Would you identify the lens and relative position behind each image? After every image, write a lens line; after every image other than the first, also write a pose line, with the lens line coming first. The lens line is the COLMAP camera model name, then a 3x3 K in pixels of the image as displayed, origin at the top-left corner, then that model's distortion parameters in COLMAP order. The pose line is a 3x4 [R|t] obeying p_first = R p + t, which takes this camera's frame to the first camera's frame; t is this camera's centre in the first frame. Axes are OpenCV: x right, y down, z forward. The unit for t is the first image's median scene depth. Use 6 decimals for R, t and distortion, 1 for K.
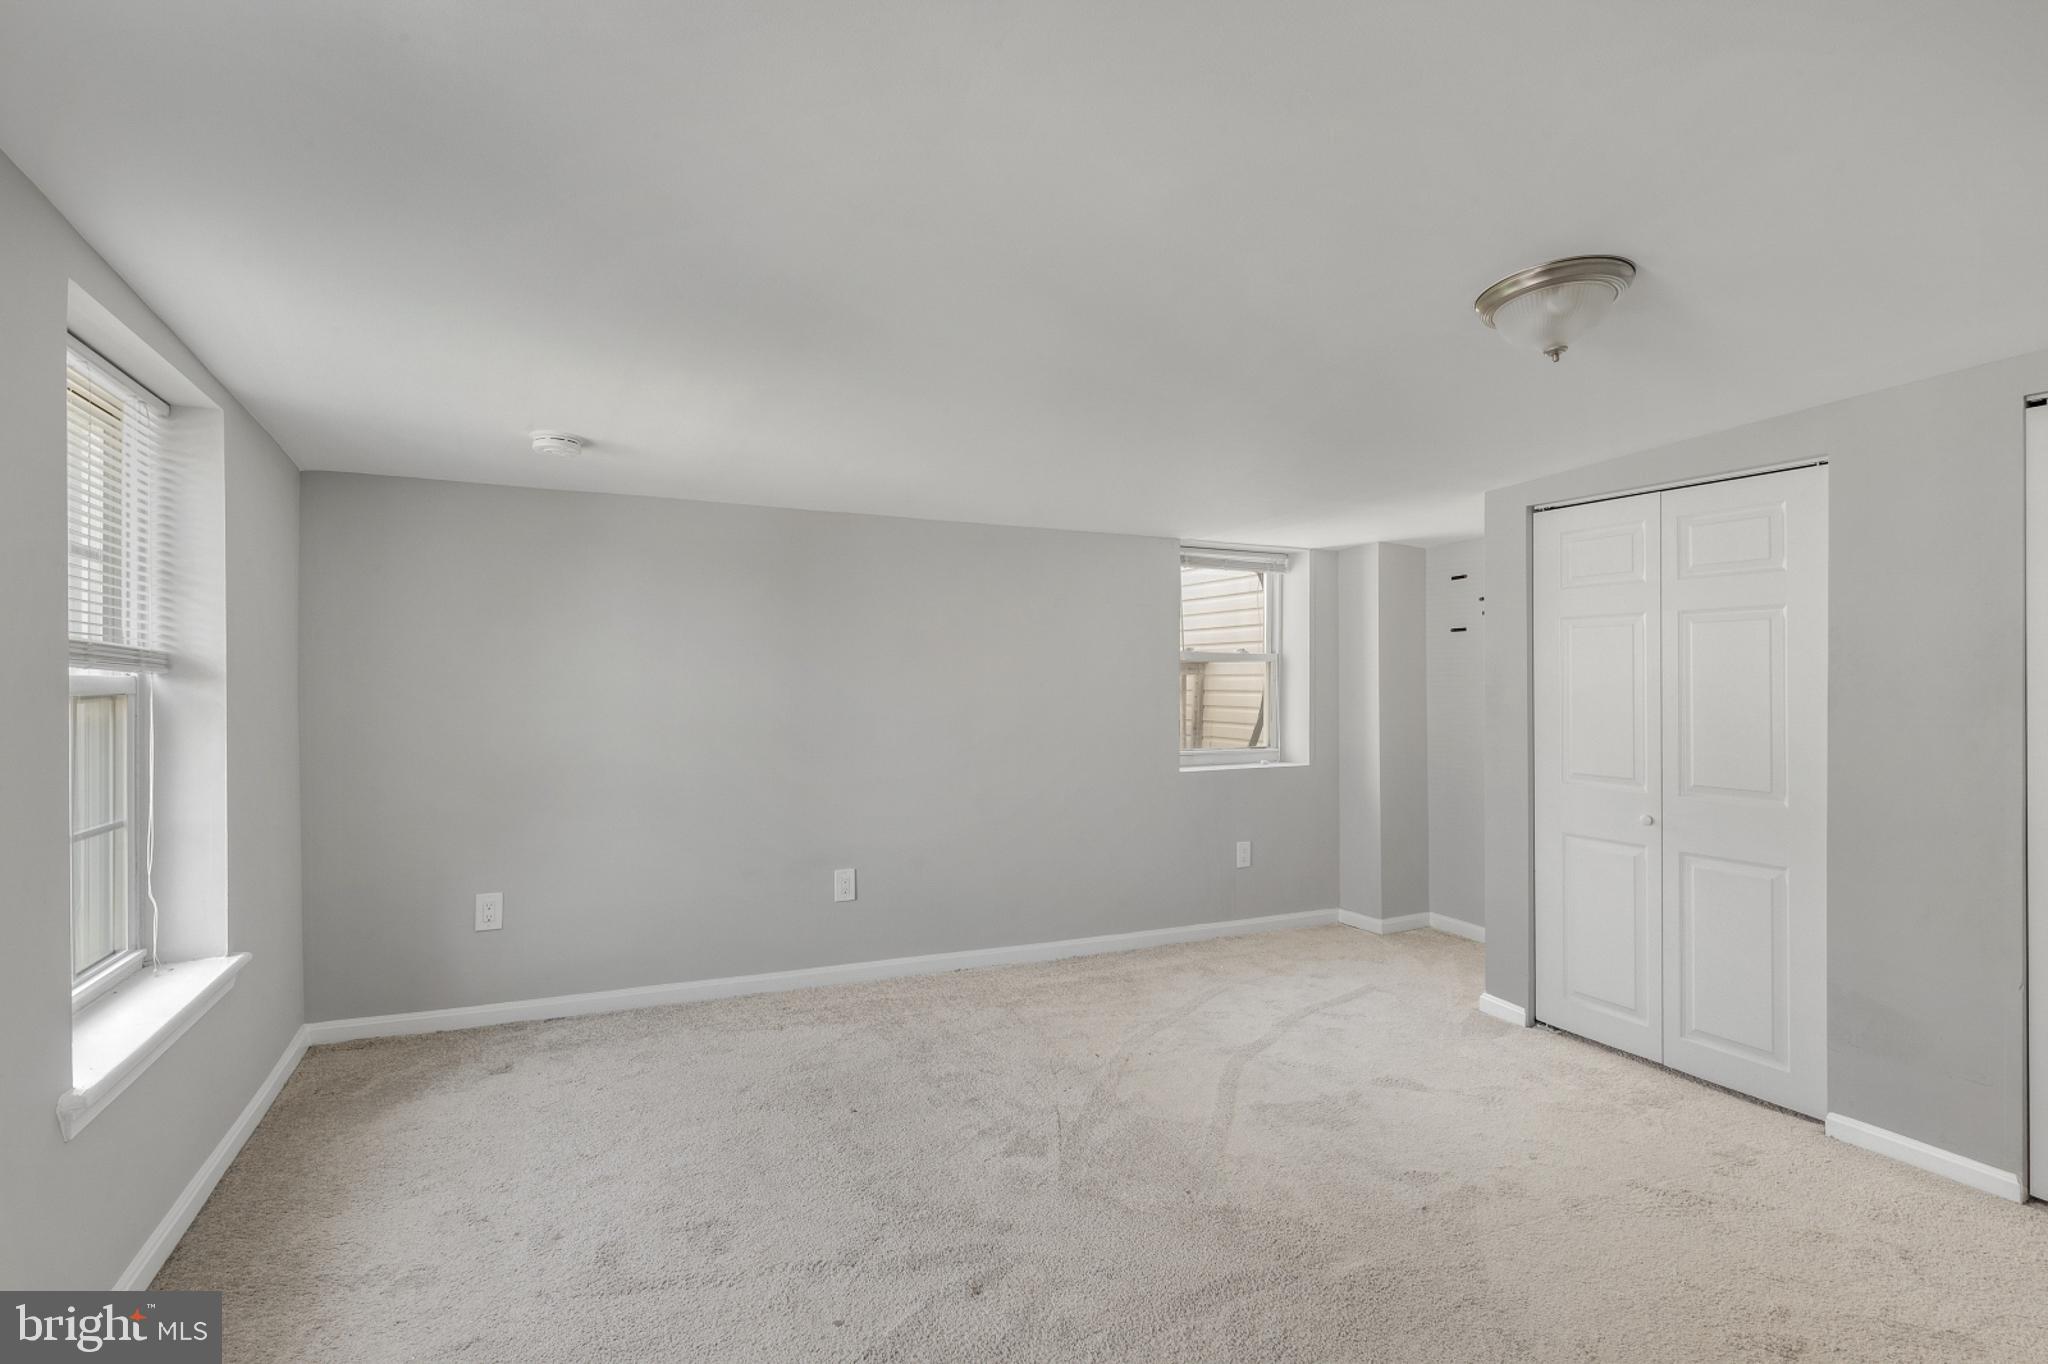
lens RADIAL K [[917.2, 0, 1024.0], [0, 917.2, 682.0], [0, 0, 1]] dist [-0.002258, -0.000526]
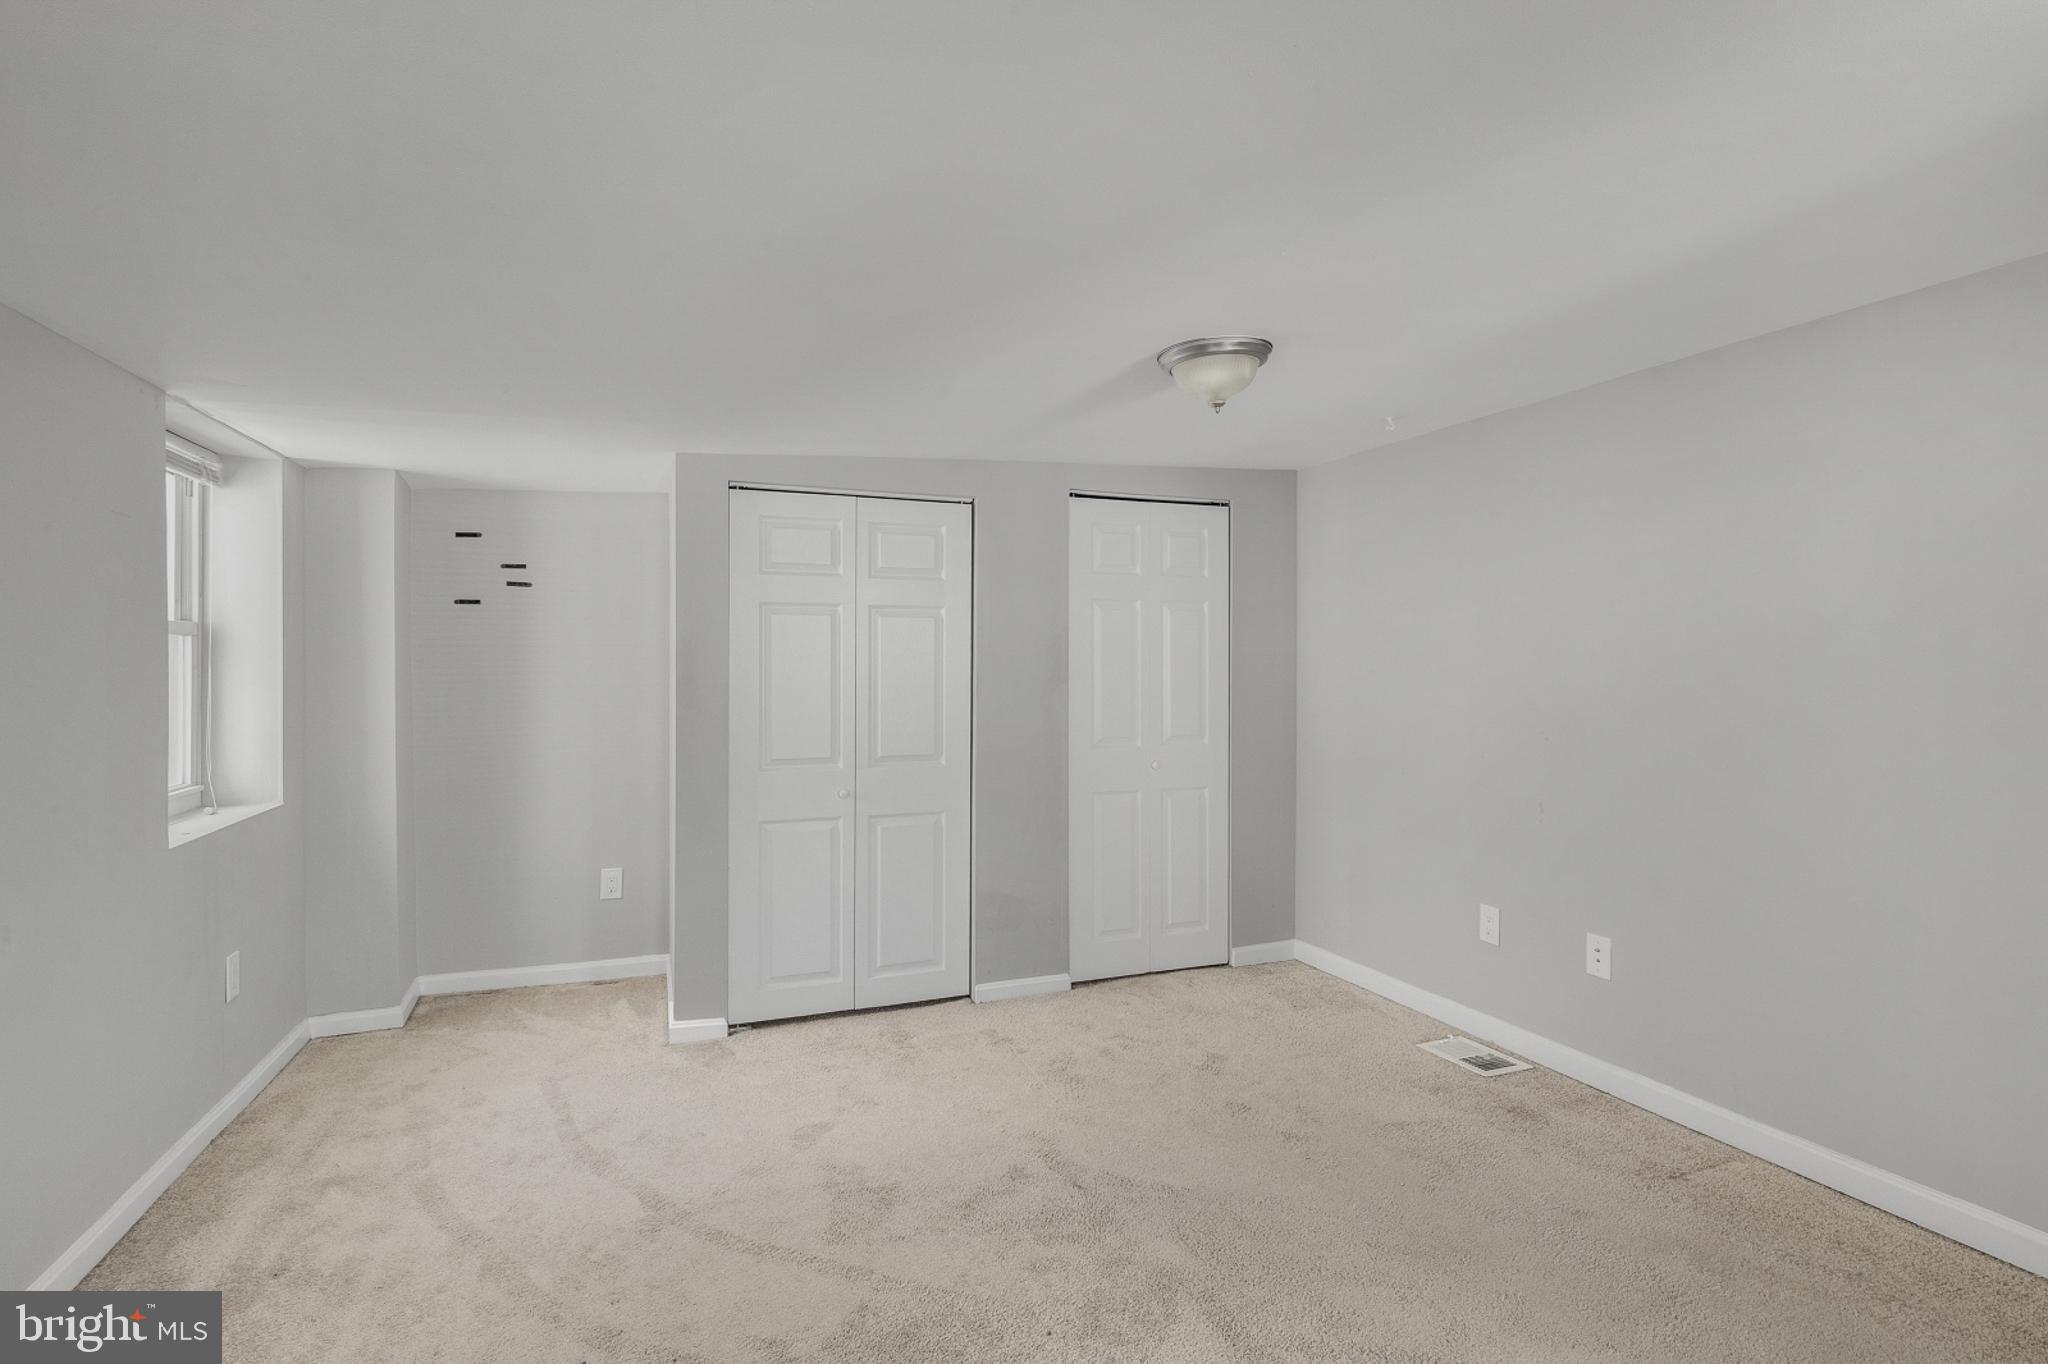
lens RADIAL K [[963.6, 0, 1023.4], [0, 963.6, 670.7], [0, 0, 1]] dist [0.002849, 0.000267]
pose [[0.103242, -0.011854, 0.994586, -0.455368], [0.002736, 0.999929, 0.011634, -0.009416], [-0.994653, 0.001520, 0.103267, 0.681820]]
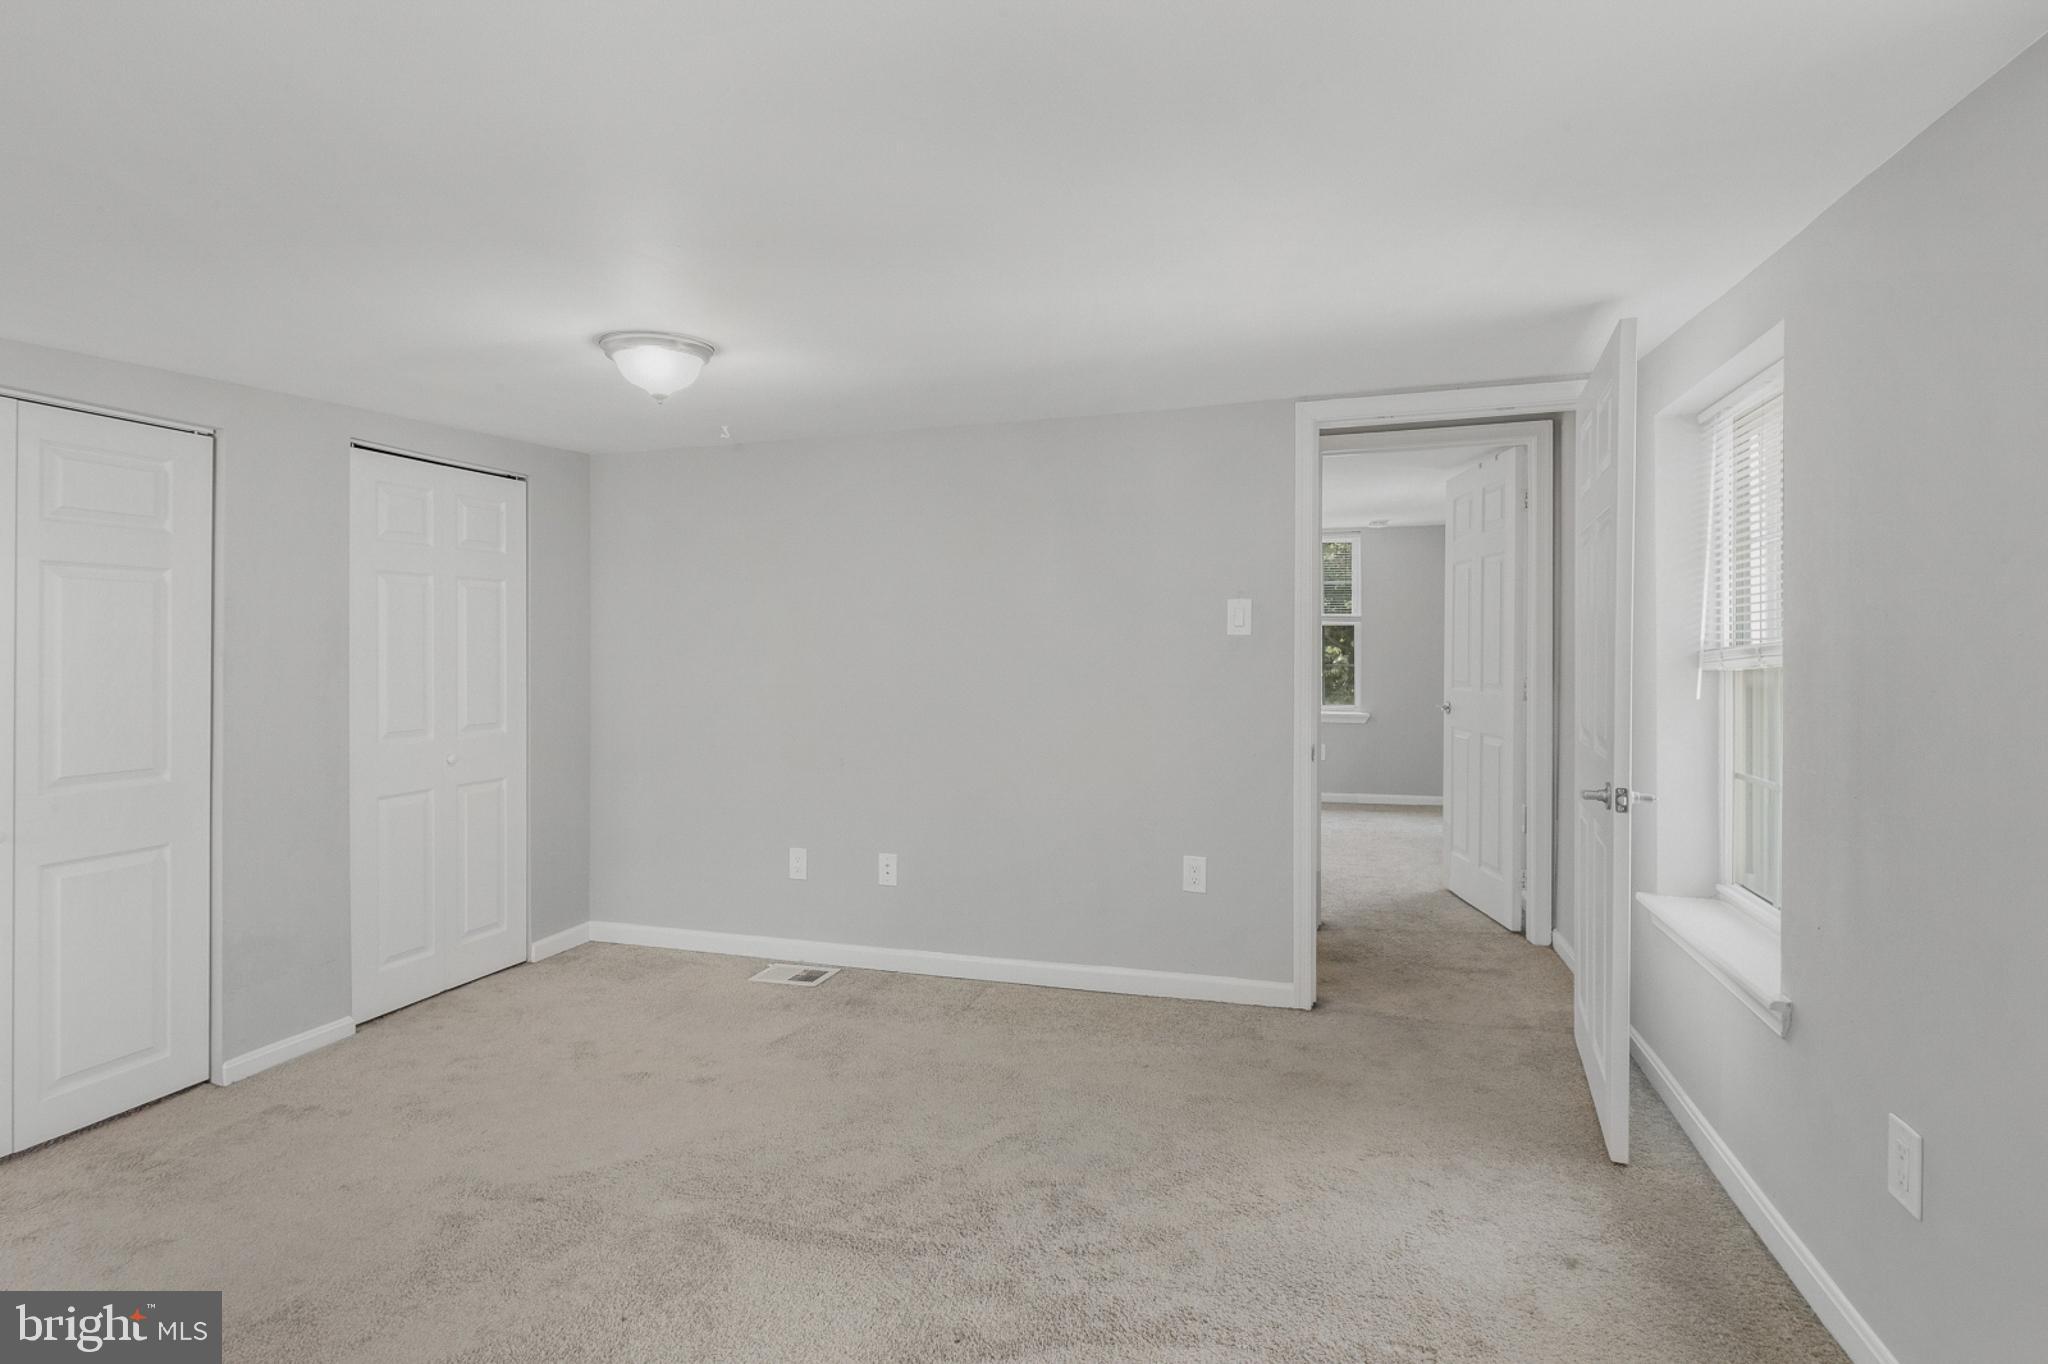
lens RADIAL K [[957.5, 0, 988.2], [0, 957.5, 652.9], [0, 0, 1]] dist [0.005401, 0.000189]
pose [[-0.683165, -0.006613, 0.730234, -0.443124], [-0.001334, 0.999969, 0.007807, -0.004817], [-0.730263, 0.004359, -0.683153, 0.965034]]
